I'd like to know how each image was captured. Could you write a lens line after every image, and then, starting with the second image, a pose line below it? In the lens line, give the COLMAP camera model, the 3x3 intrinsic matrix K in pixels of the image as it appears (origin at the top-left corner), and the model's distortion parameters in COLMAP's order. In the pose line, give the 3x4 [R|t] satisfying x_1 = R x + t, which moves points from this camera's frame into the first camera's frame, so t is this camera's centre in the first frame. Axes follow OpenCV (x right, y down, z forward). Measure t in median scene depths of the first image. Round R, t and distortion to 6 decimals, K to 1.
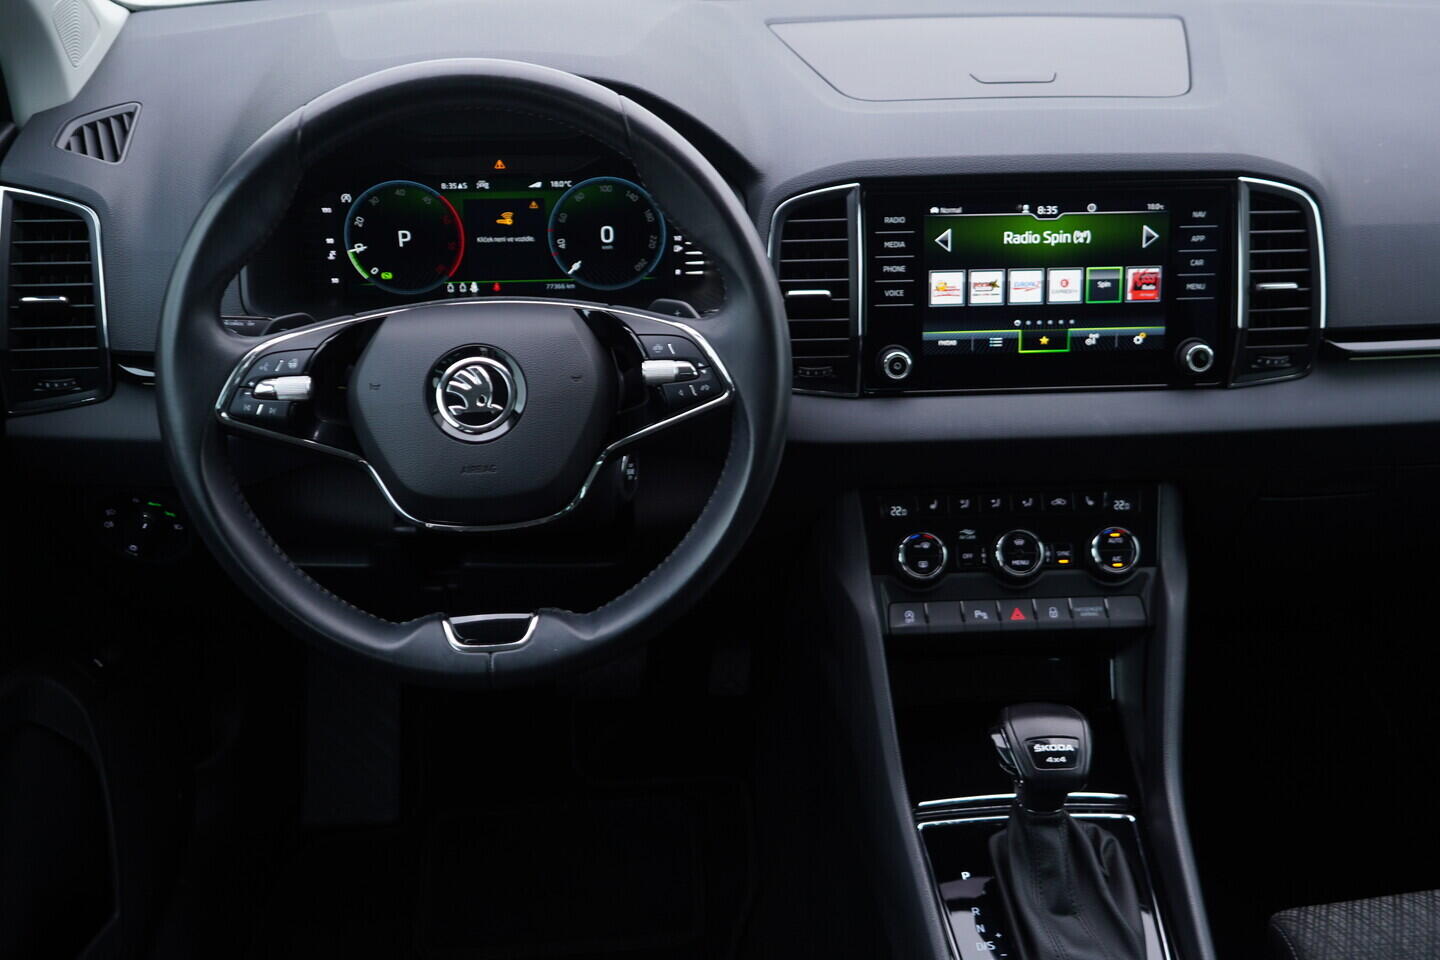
lens RADIAL K [[1469.2, 0, 722.2], [0, 1469.2, 476.2], [0, 0, 1]] dist [-0.000466, 0.000000]
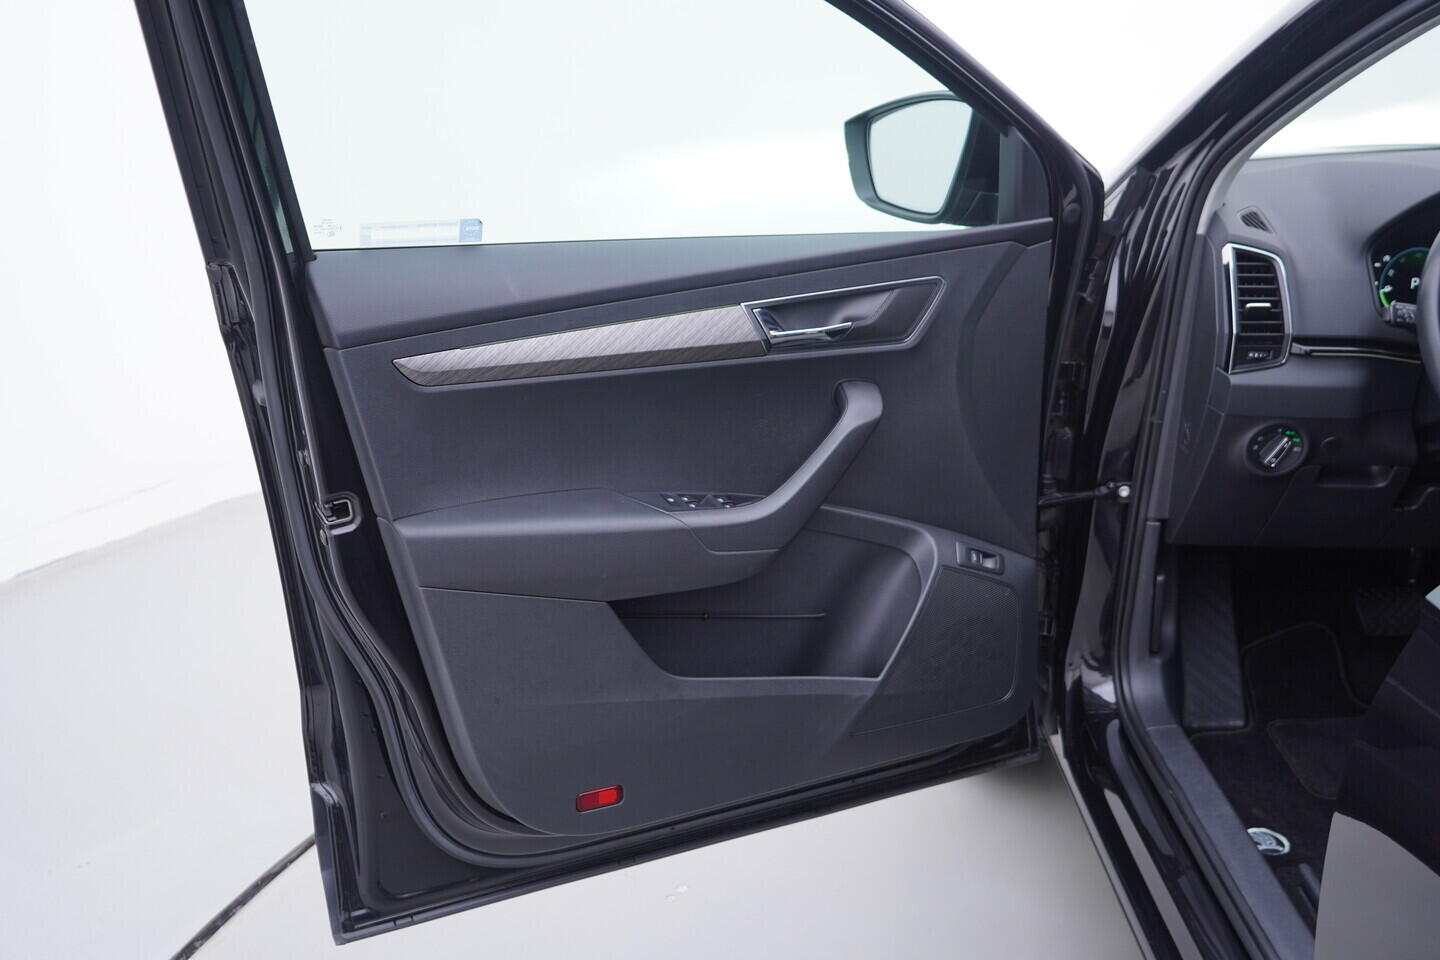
lens RADIAL K [[1469.2, 0, 732.3], [0, 1469.2, 478.0], [0, 0, 1]] dist [-0.000466, 0.000000]
pose [[0.999092, -0.001075, -0.042602, -0.965246], [-0.006712, 0.983233, -0.182228, 0.384781], [0.042084, 0.182348, 0.982333, -0.670712]]
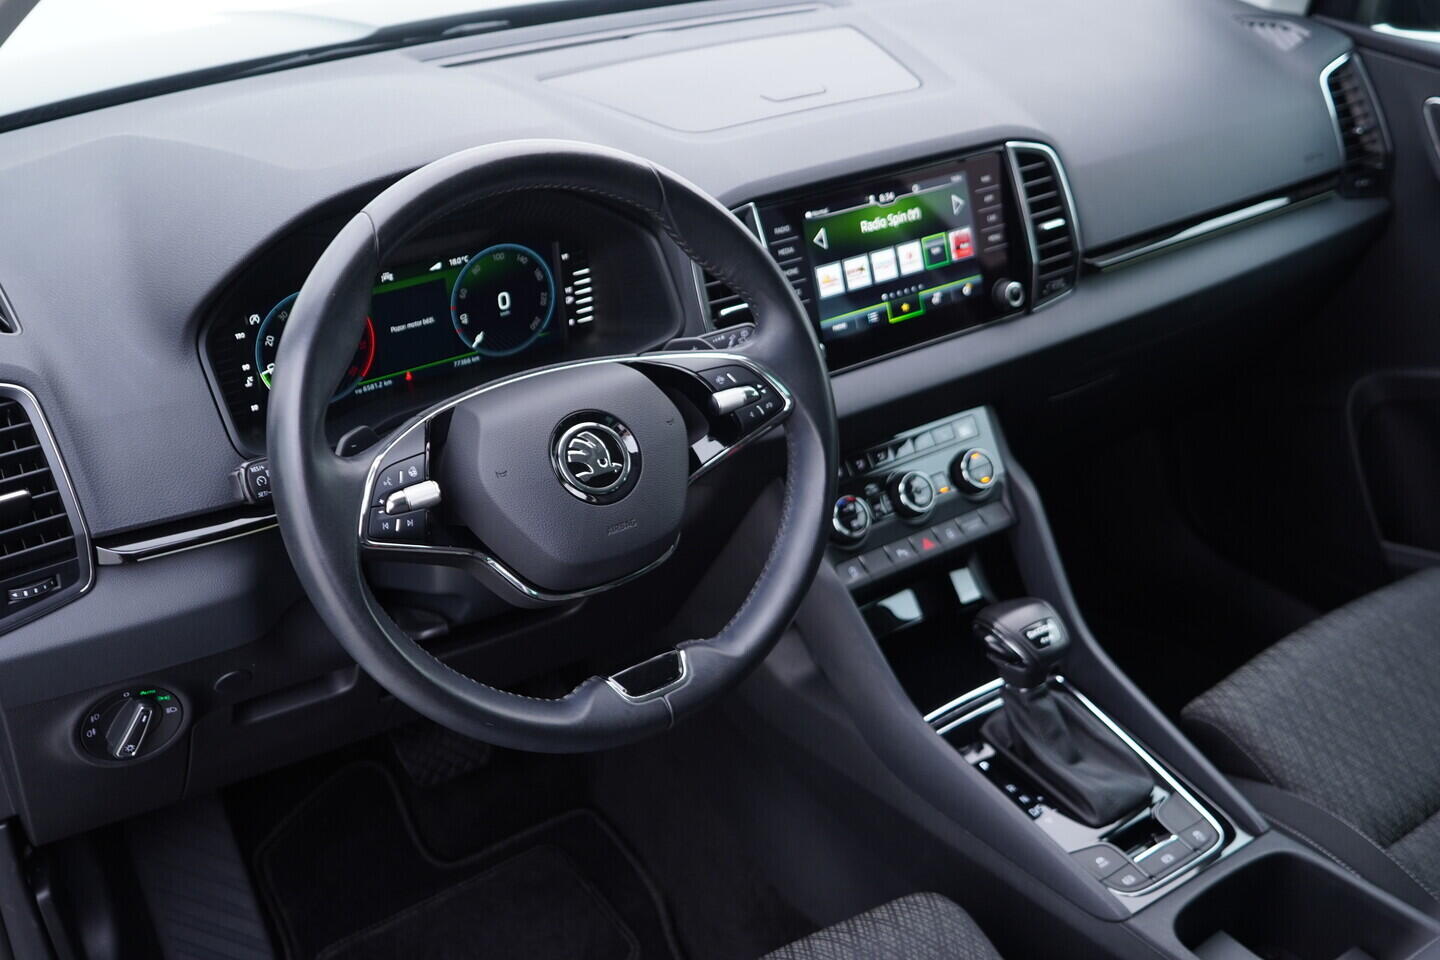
lens RADIAL K [[1469.2, 0, 724.4], [0, 1469.2, 482.8], [0, 0, 1]] dist [-0.000466, 0.000000]
pose [[0.858995, -0.262888, 0.439337, -0.451759], [0.271061, 0.961493, 0.045352, -0.050094], [-0.434342, 0.080130, 0.897177, 0.027791]]
